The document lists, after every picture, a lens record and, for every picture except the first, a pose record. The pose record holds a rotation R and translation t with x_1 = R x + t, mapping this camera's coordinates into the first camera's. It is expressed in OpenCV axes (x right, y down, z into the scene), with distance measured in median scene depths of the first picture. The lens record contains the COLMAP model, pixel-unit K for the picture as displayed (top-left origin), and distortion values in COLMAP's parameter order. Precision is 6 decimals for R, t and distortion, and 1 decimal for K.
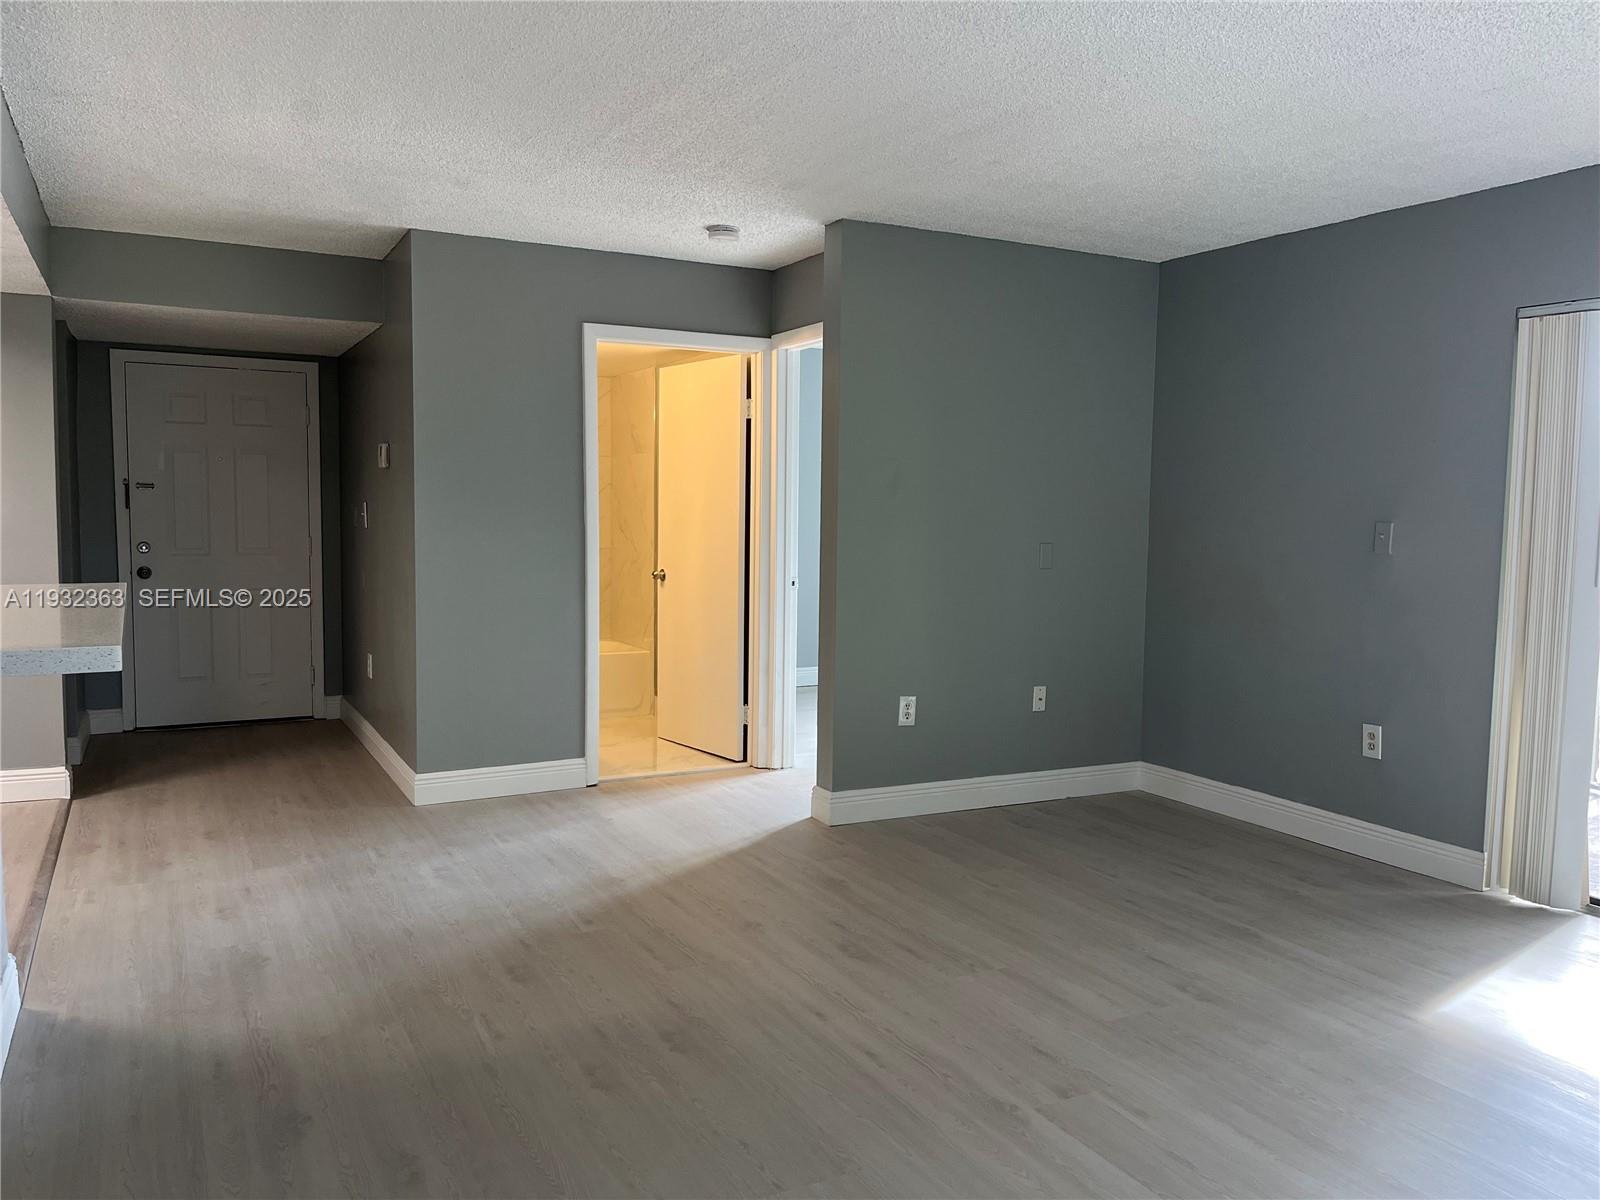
lens RADIAL K [[1210.0, 0, 800.9], [0, 1210.0, 609.8], [0, 0, 1]] dist [0.060059, -0.067045]
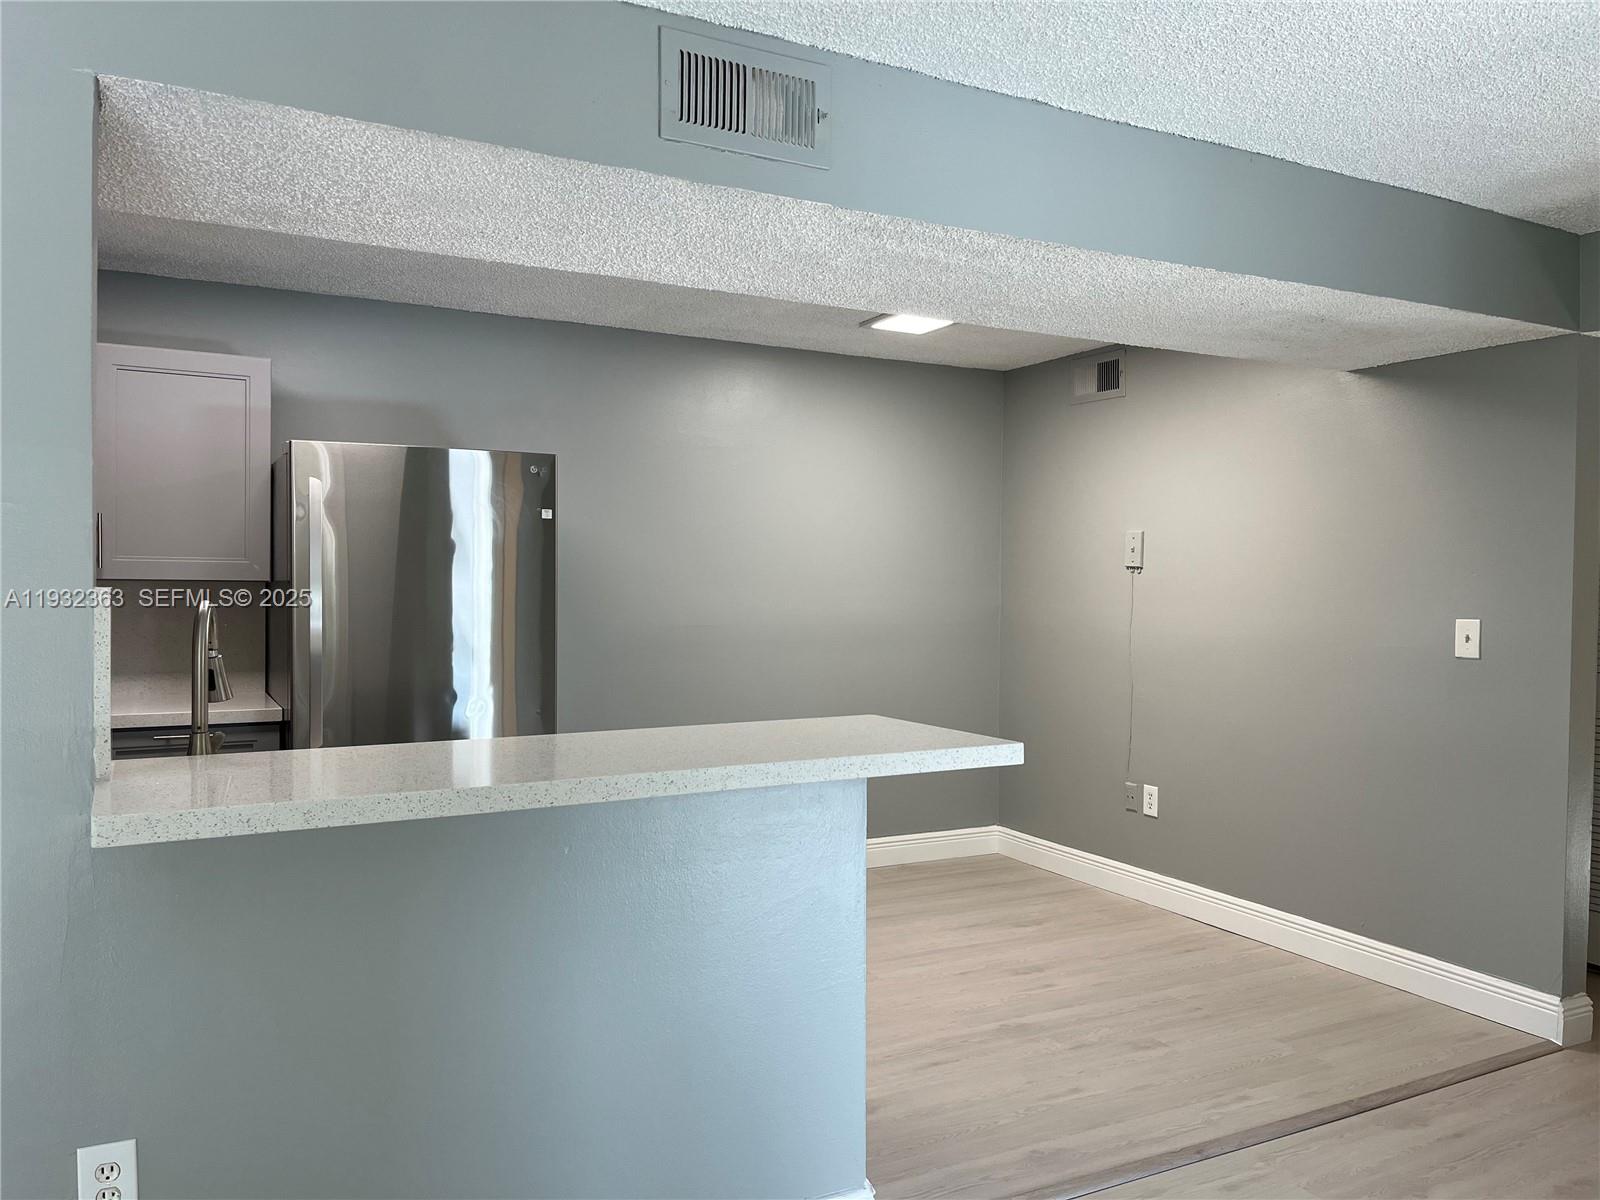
lens RADIAL K [[1219.8, 0, 800.0], [0, 1219.8, 600.0], [0, 0, 1]] dist [0.065682, -0.096710]
pose [[0.014187, 0.007425, -0.999872, 0.104687], [-0.096101, 0.995353, 0.006028, -0.068499], [0.995270, 0.096004, 0.014835, 0.626639]]
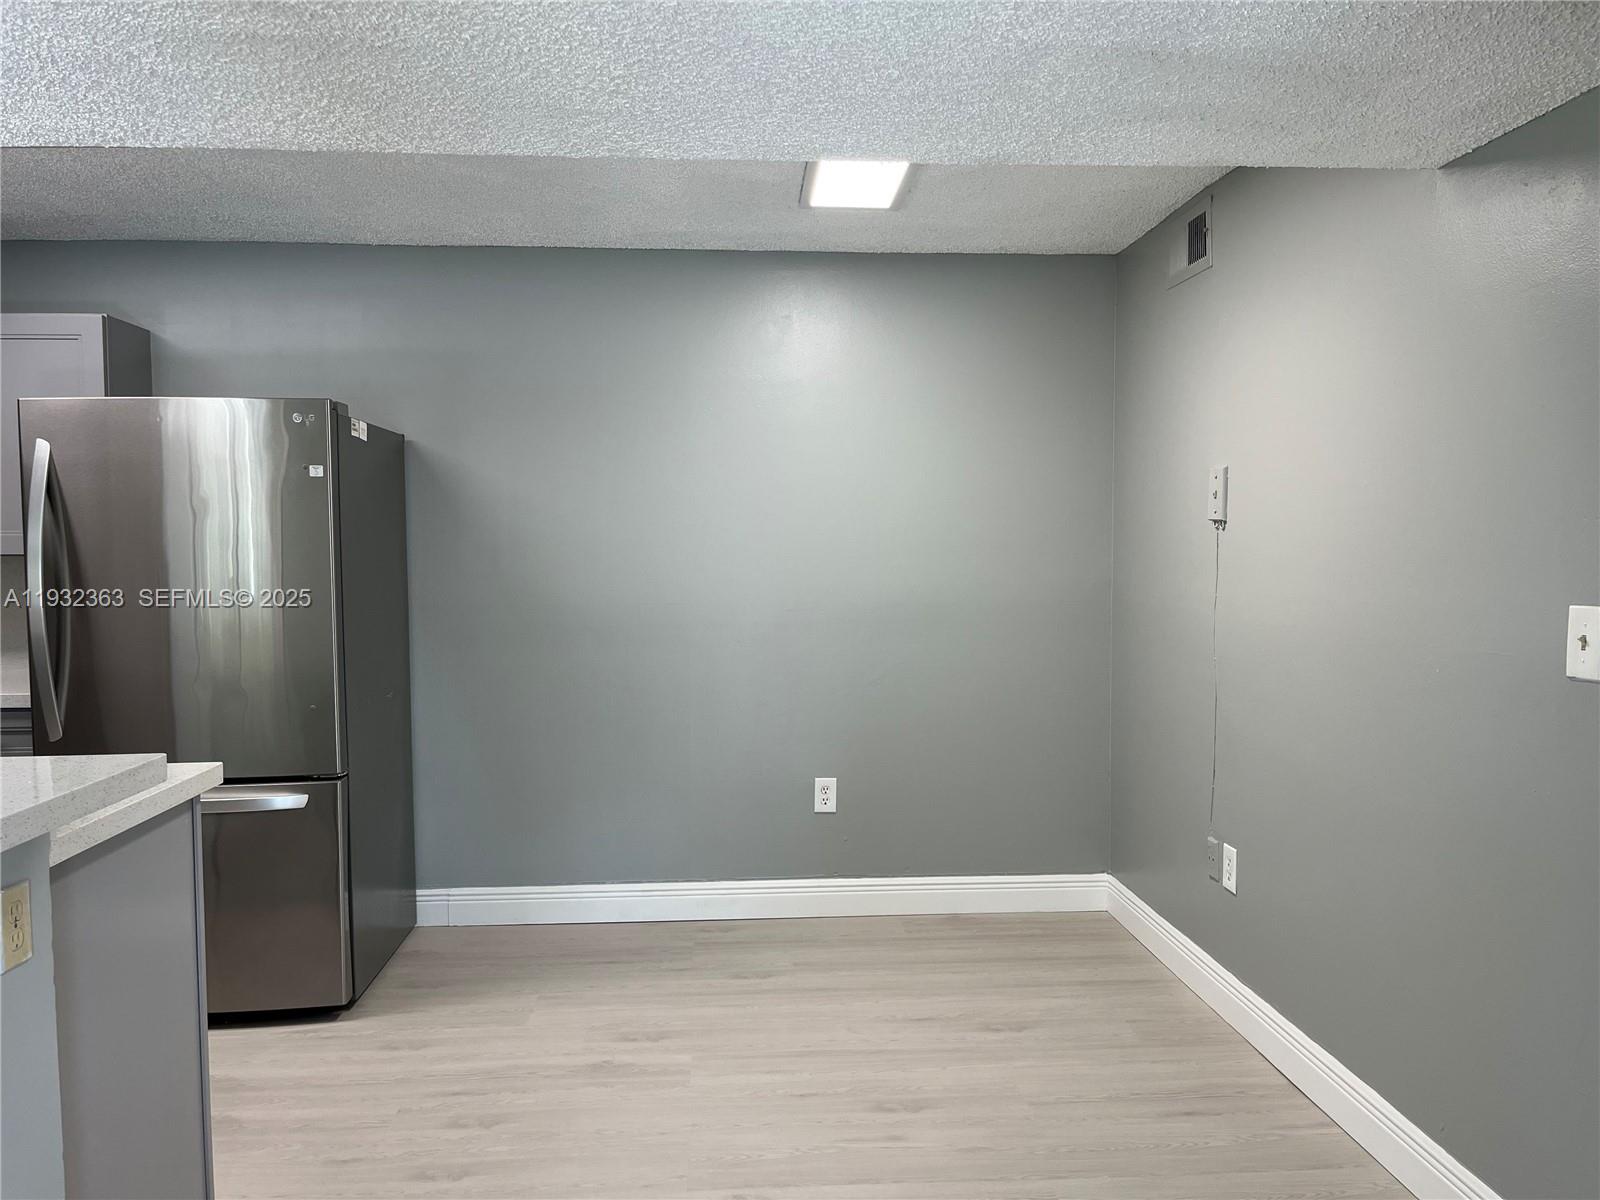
lens RADIAL K [[1218.0, 0, 800.2], [0, 1218.0, 612.5], [0, 0, 1]] dist [0.067901, -0.078571]
pose [[-0.401138, 0.040672, -0.915114, -0.229812], [-0.080453, 0.993589, 0.079426, -0.105789], [0.912478, 0.105484, -0.395294, 1.031184]]
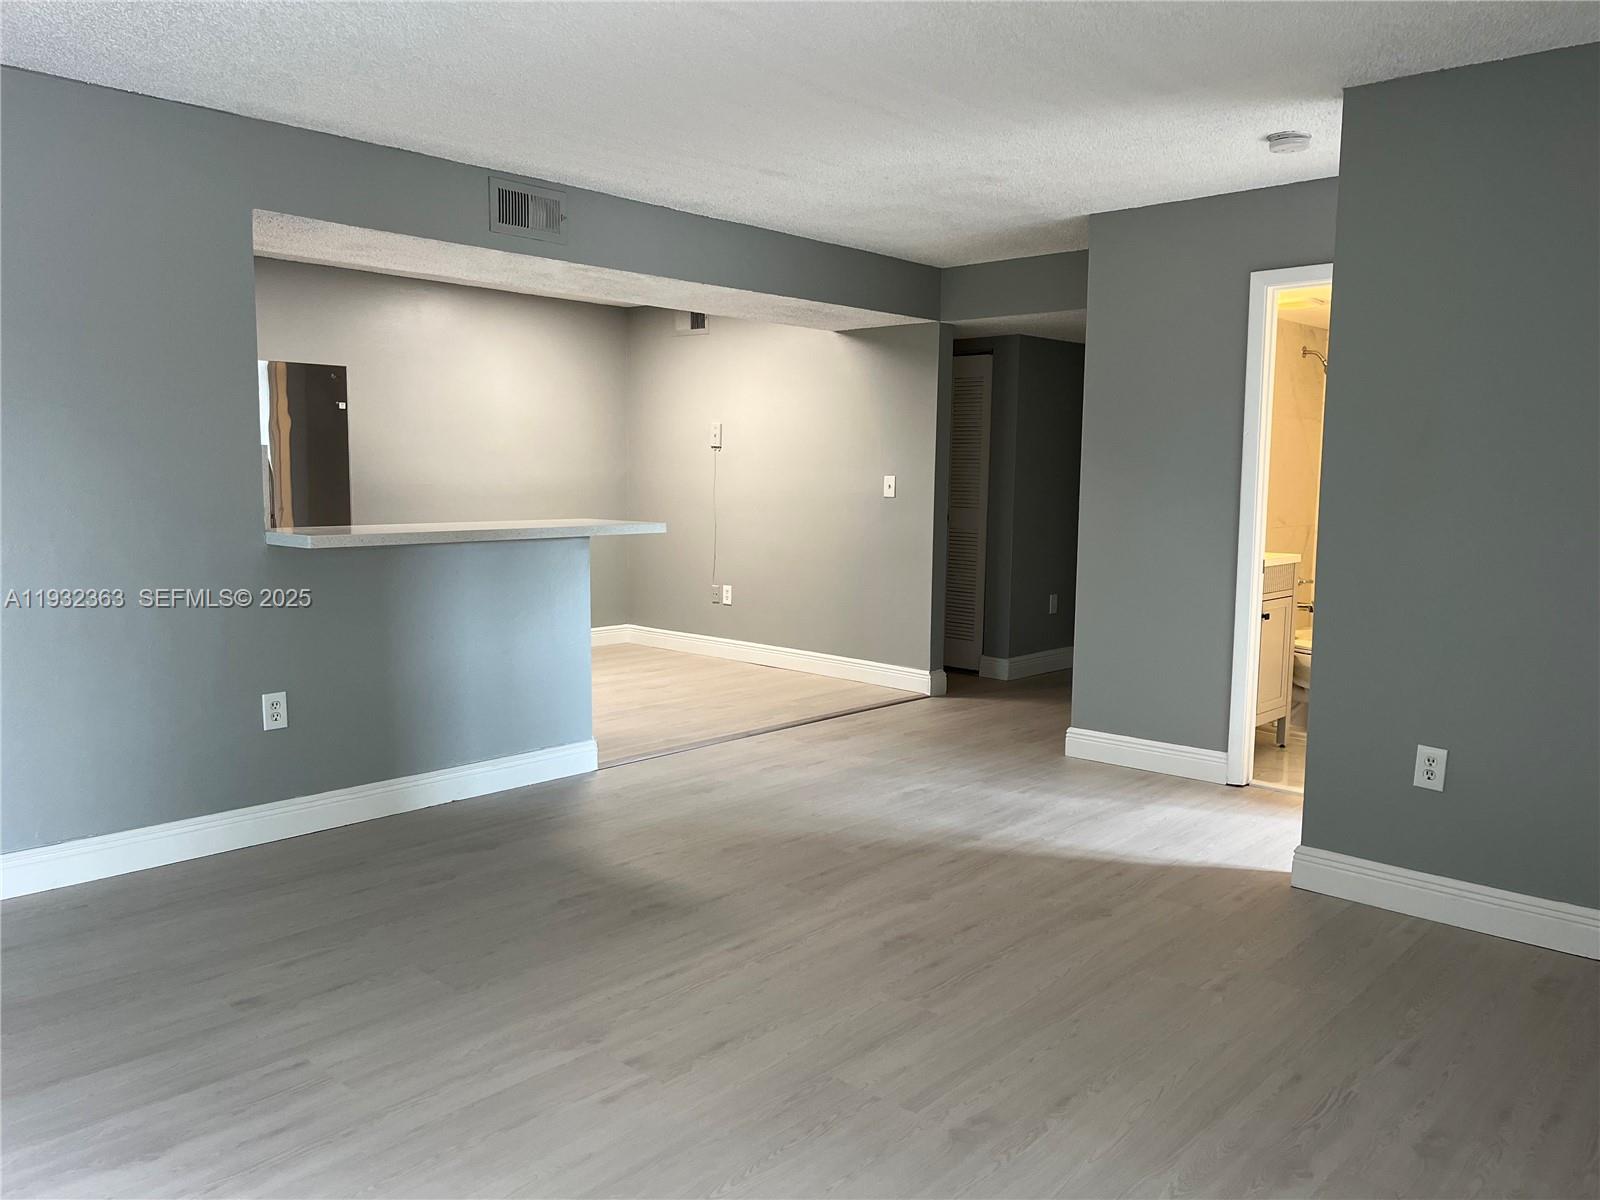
lens RADIAL K [[1218.0, 0, 800.2], [0, 1218.0, 612.5], [0, 0, 1]] dist [0.067901, -0.078571]
pose [[0.338957, 0.103763, -0.935062, 0.698188], [-0.090881, 0.992862, 0.077234, -0.030448], [0.936402, 0.058800, 0.345968, 0.464045]]
